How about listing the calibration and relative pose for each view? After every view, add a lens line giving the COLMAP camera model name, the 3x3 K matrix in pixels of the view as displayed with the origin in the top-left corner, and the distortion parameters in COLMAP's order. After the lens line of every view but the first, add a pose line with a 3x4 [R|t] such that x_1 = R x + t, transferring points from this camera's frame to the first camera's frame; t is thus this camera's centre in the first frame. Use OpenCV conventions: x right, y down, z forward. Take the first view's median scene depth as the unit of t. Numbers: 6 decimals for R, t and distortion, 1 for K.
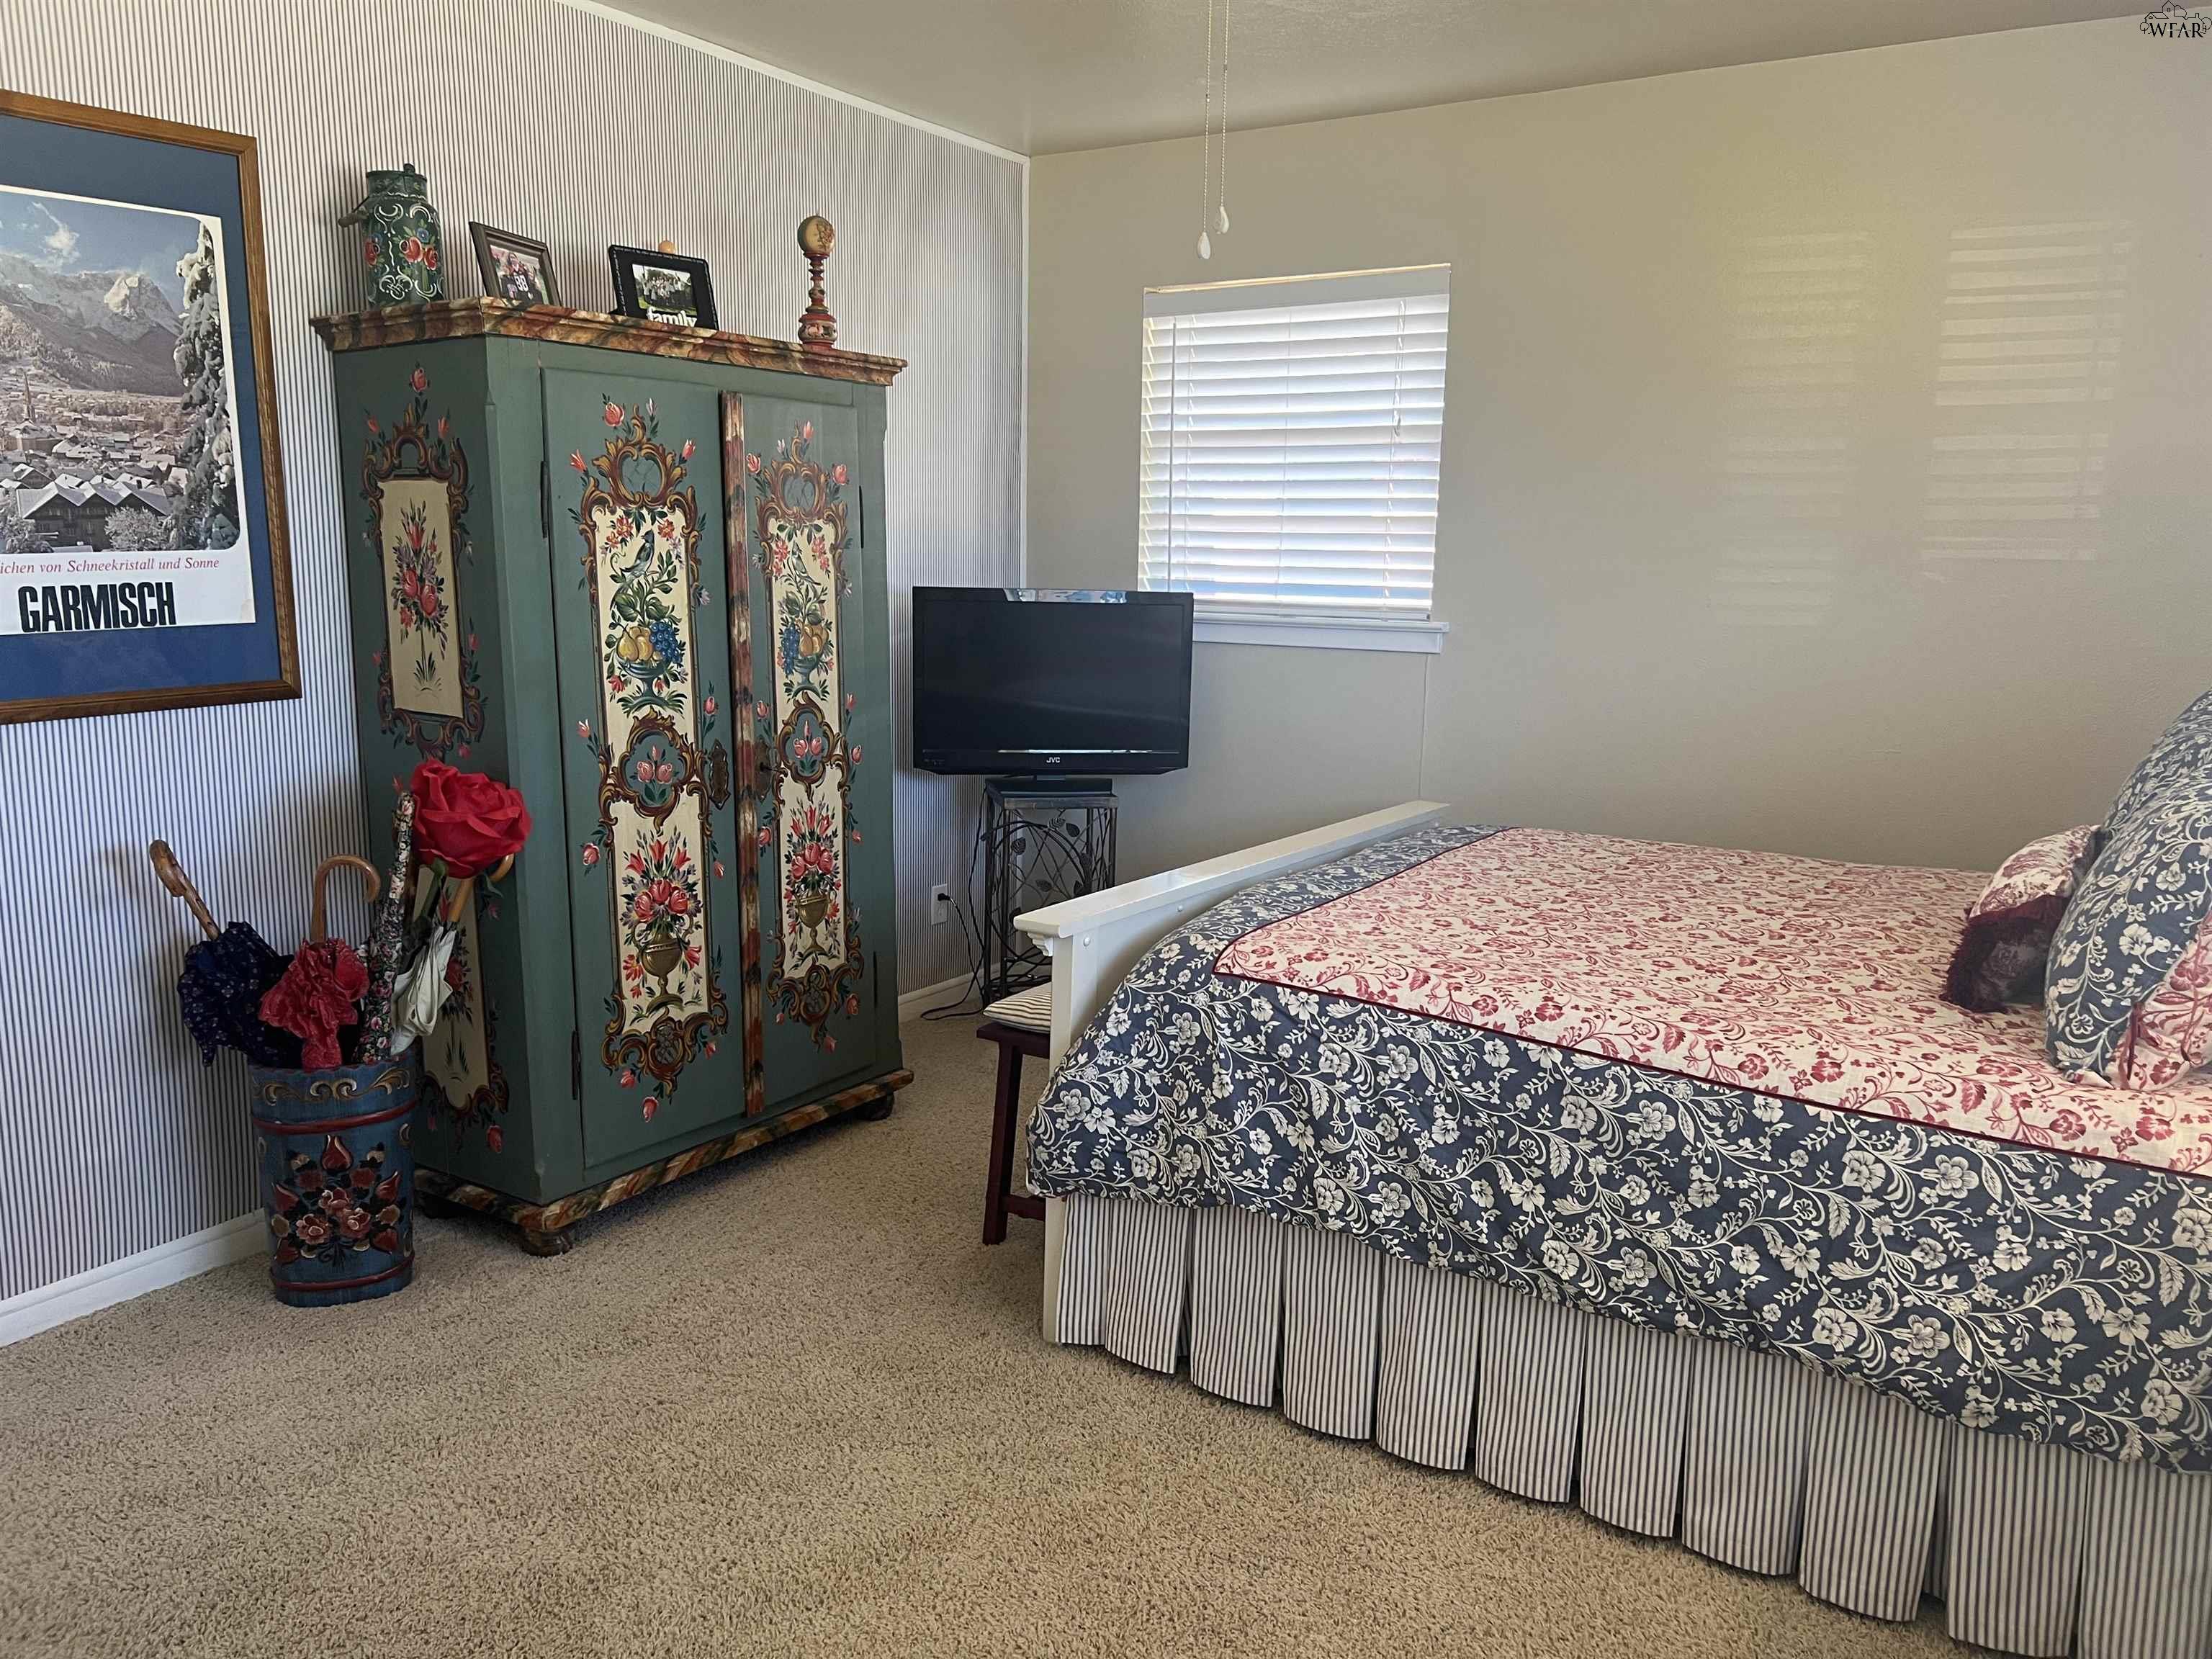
lens RADIAL K [[1668.6, 0, 1101.4], [0, 1668.6, 828.2], [0, 0, 1]] dist [0.056004, -0.065532]
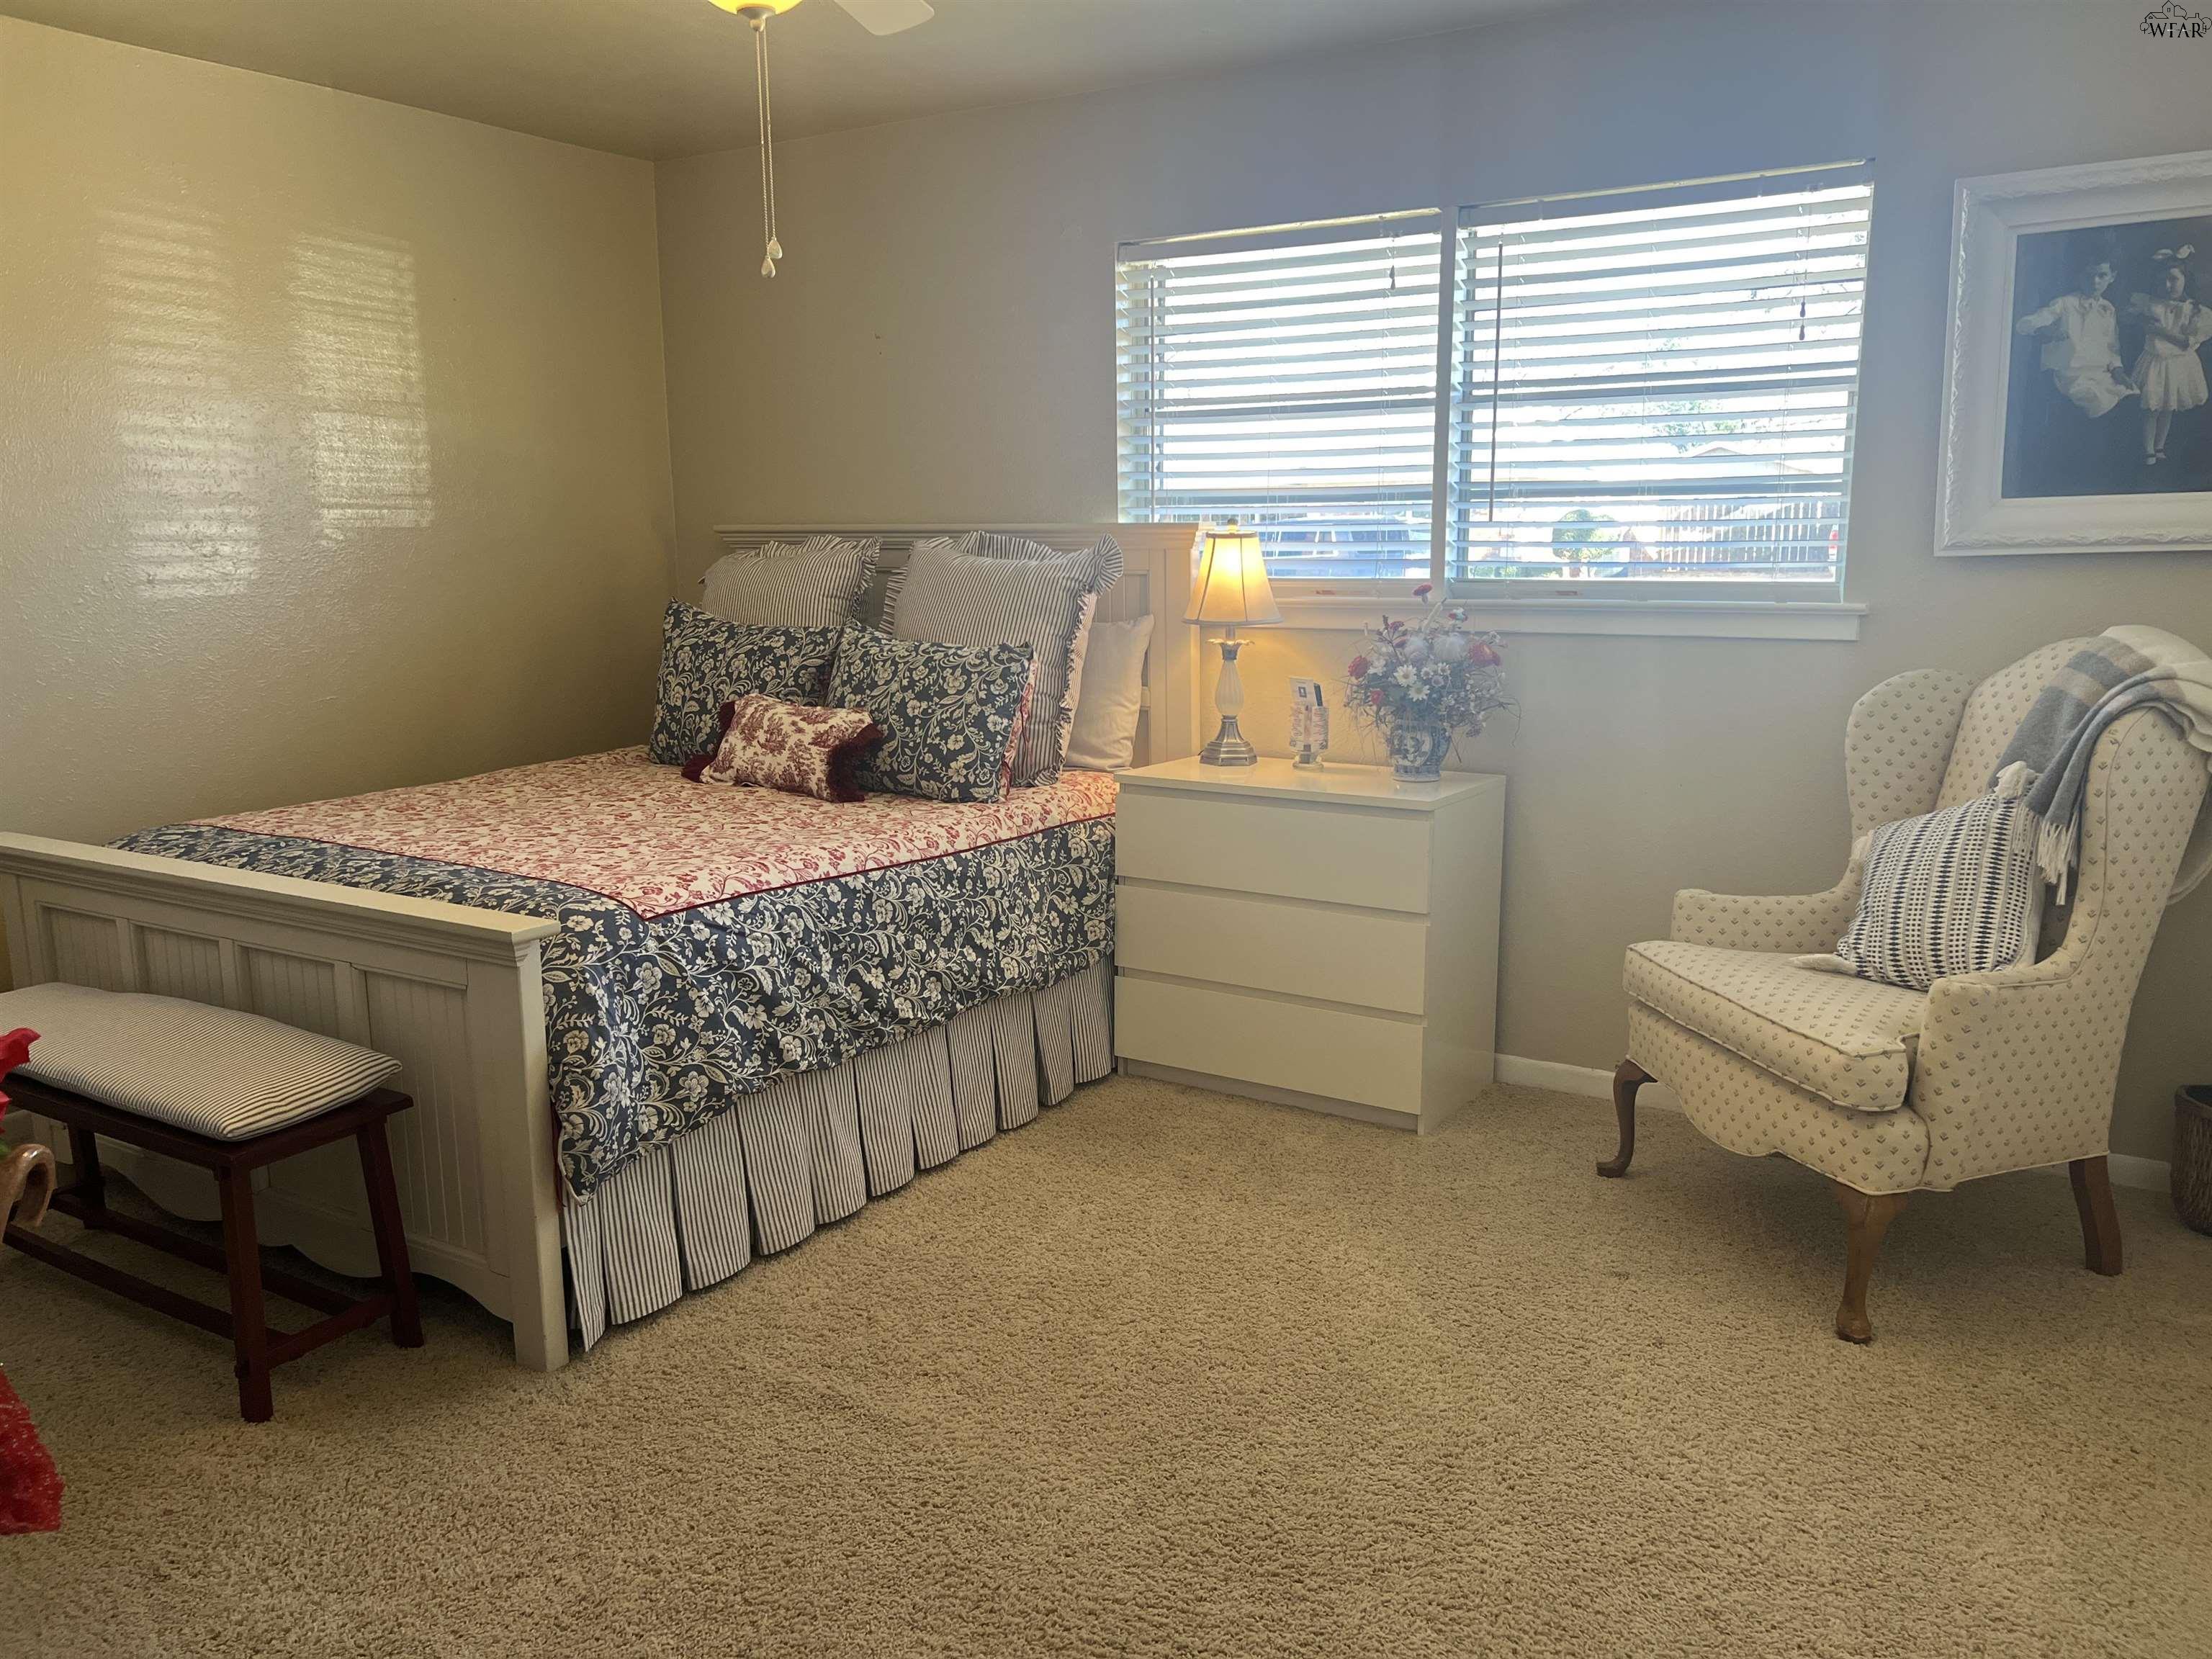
lens RADIAL K [[1668.6, 0, 1109.2], [0, 1668.6, 824.3], [0, 0, 1]] dist [0.056004, -0.065532]
pose [[-0.010144, -0.184637, 0.982754, -1.090997], [0.196699, 0.963235, 0.183000, -0.123853], [-0.980412, 0.195163, 0.026546, 0.734674]]
